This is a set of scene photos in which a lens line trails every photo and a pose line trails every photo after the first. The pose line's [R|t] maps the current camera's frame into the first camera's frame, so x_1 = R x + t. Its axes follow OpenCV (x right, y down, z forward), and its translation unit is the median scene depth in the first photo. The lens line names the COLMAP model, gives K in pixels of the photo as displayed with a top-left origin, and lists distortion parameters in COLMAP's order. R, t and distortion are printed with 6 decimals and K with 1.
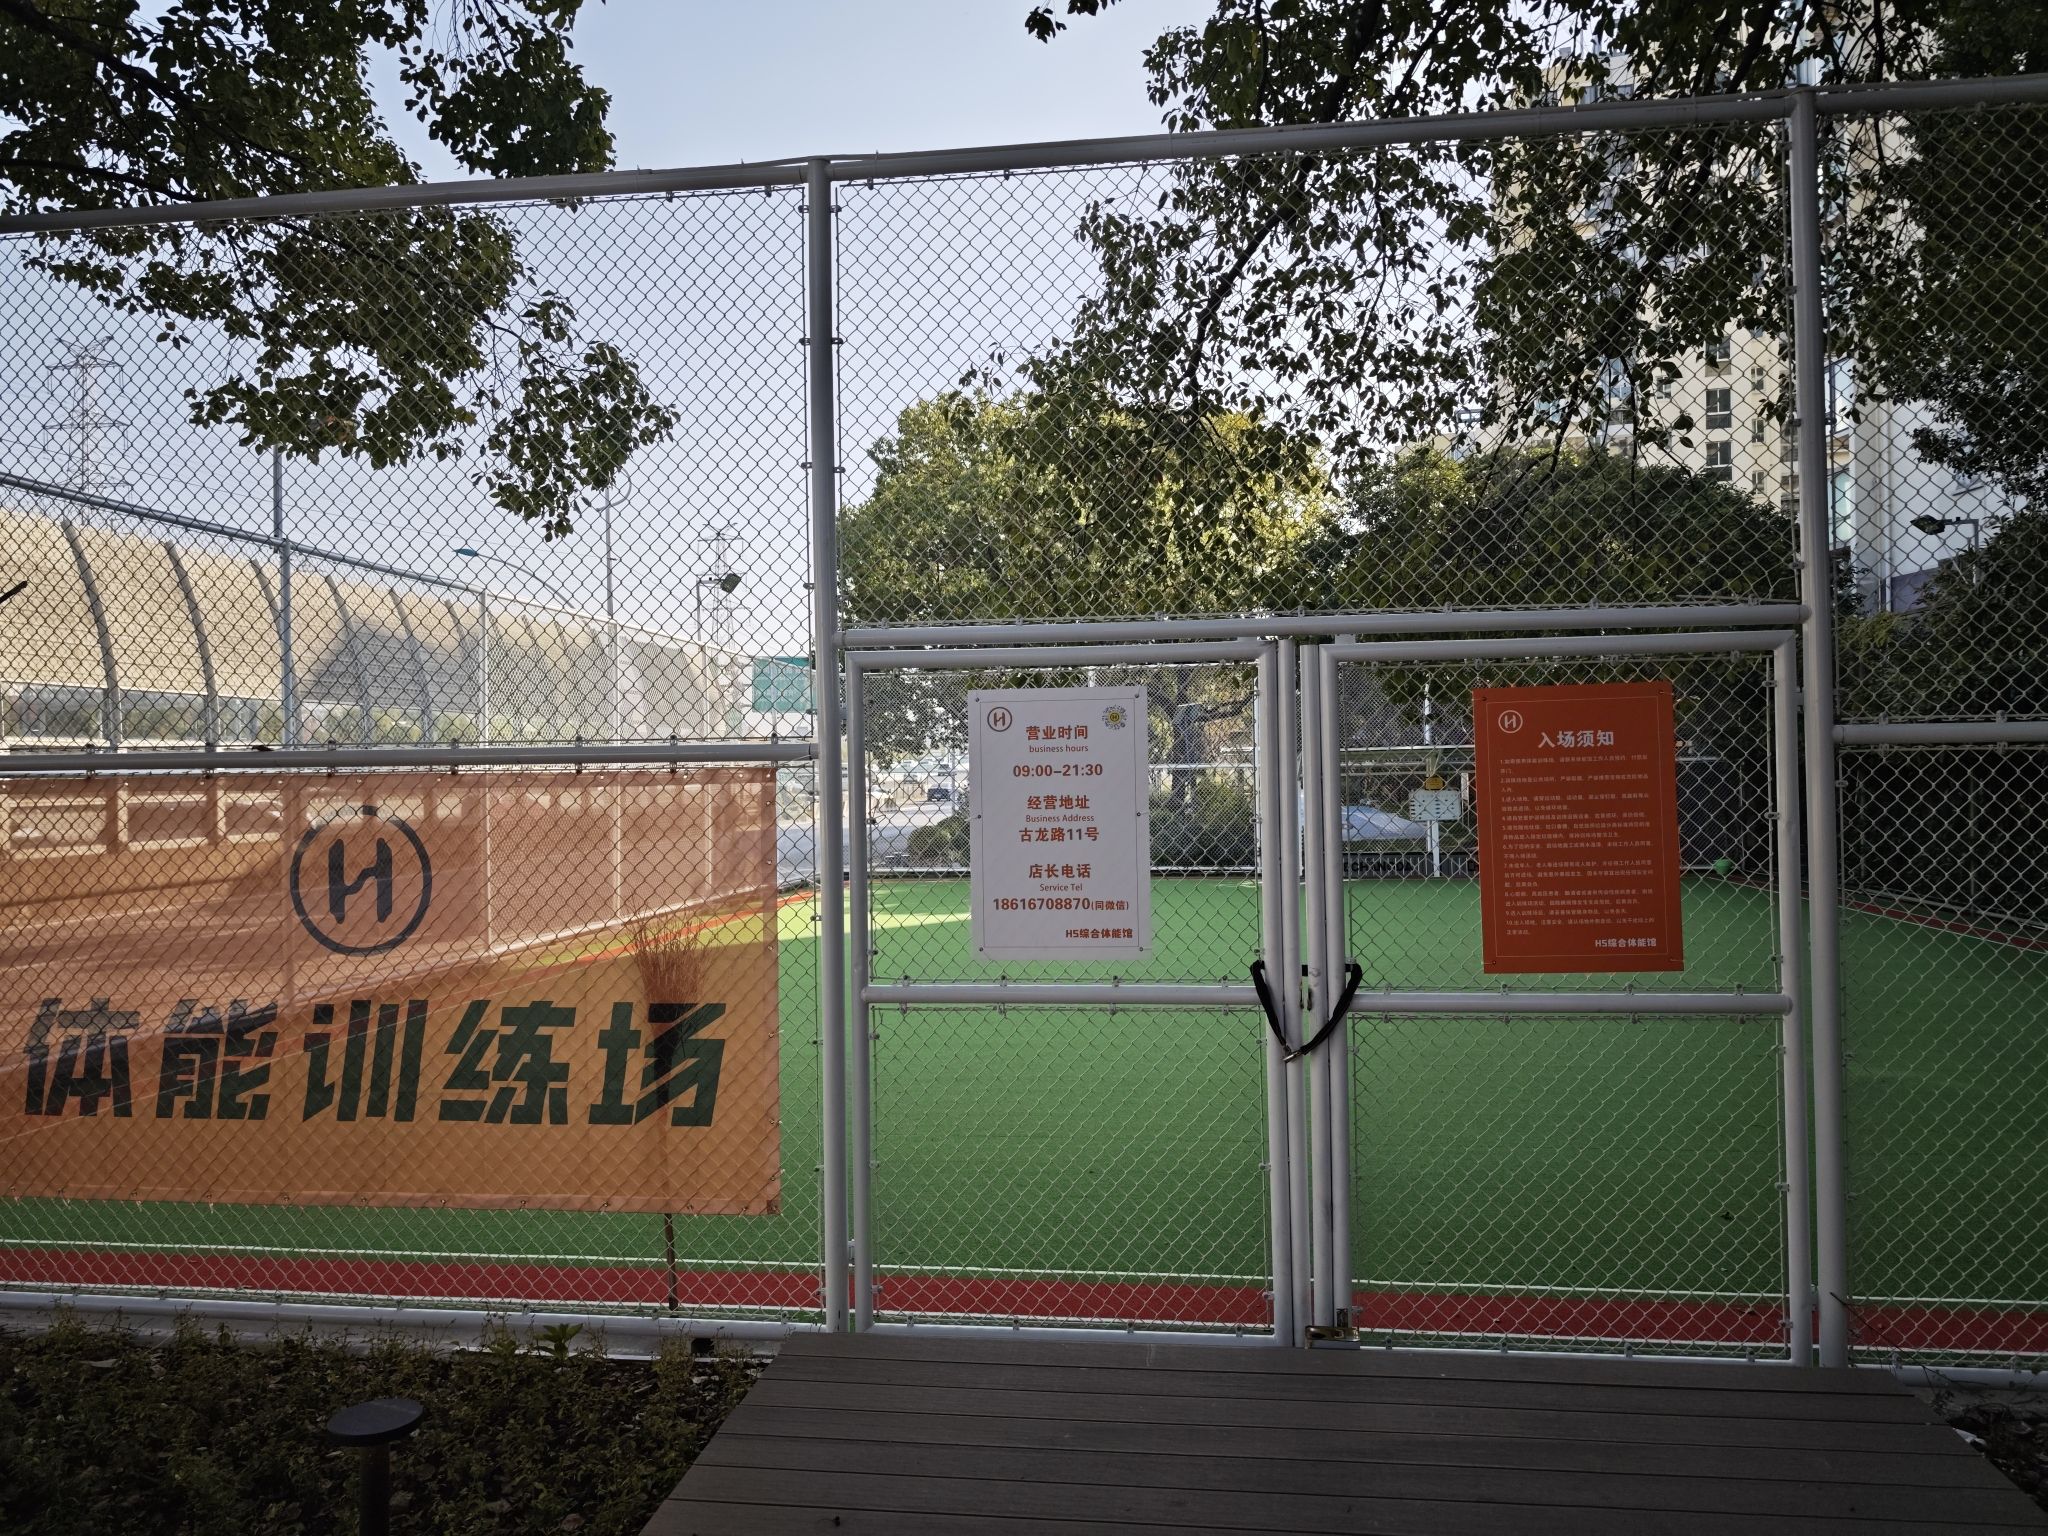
lens RADIAL K [[1409.2, 0, 1027.8], [0, 1409.2, 767.9], [0, 0, 1]] dist [0.001671, 0.000223]
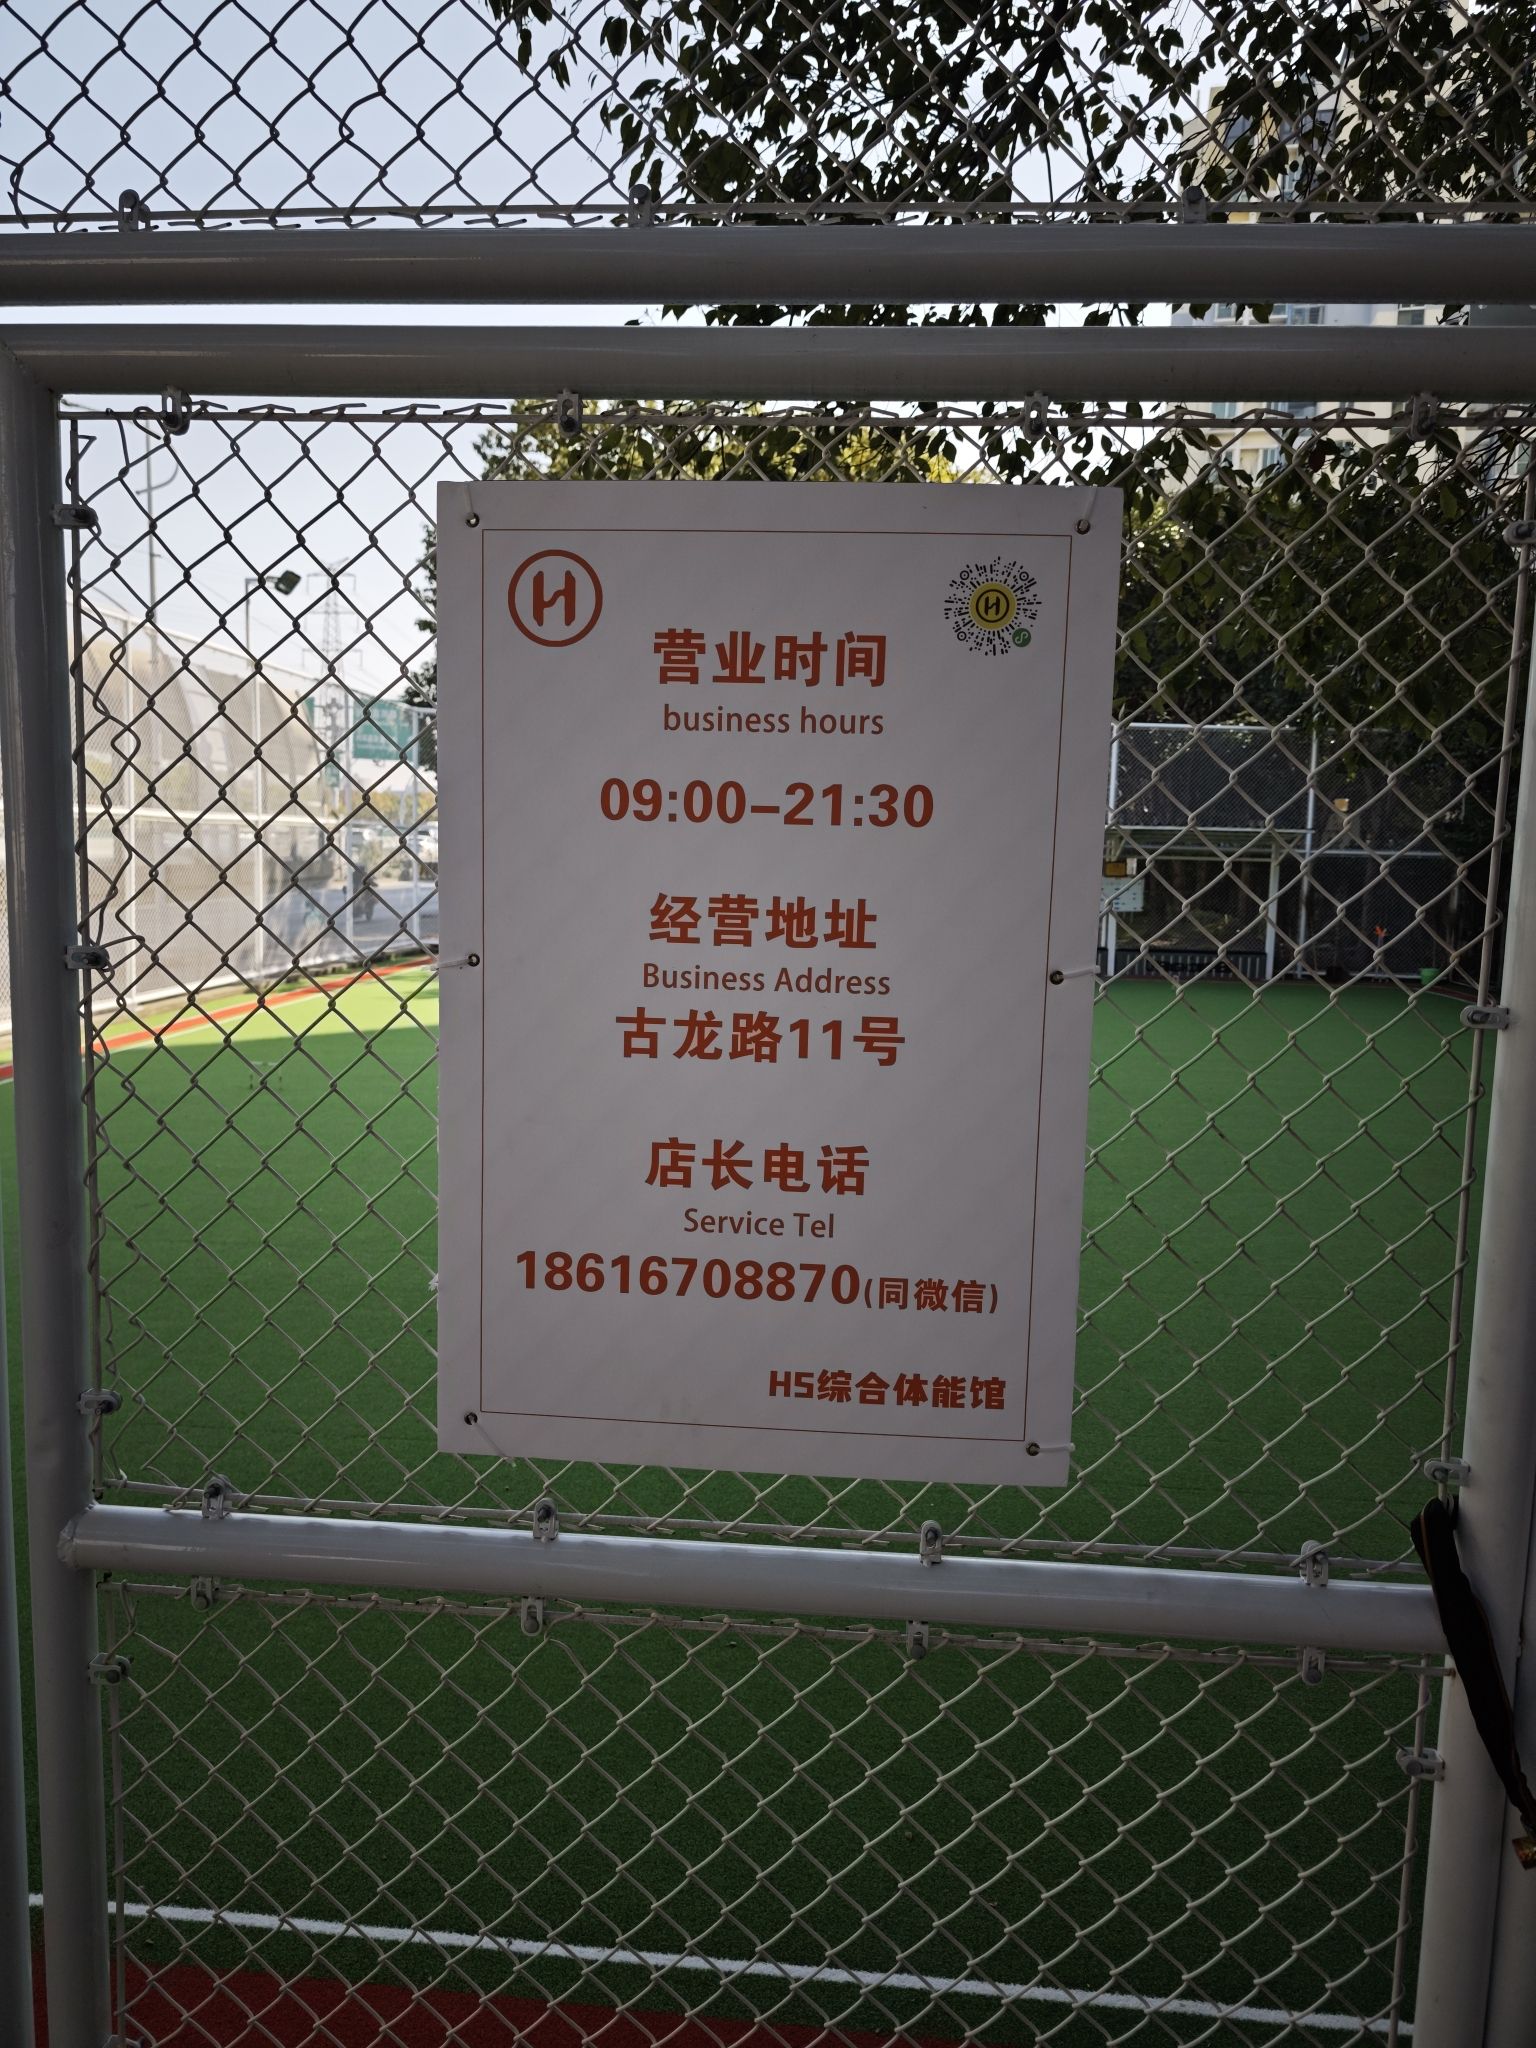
lens RADIAL K [[1409.2, 0, 763.2], [0, 1409.2, 1021.3], [0, 0, 1]] dist [0.001671, 0.000223]
pose [[0.996012, 0.032252, 0.083191, -0.000242], [-0.042765, 0.990869, 0.127868, 0.008747], [-0.078308, -0.130915, 0.988296, 0.728453]]
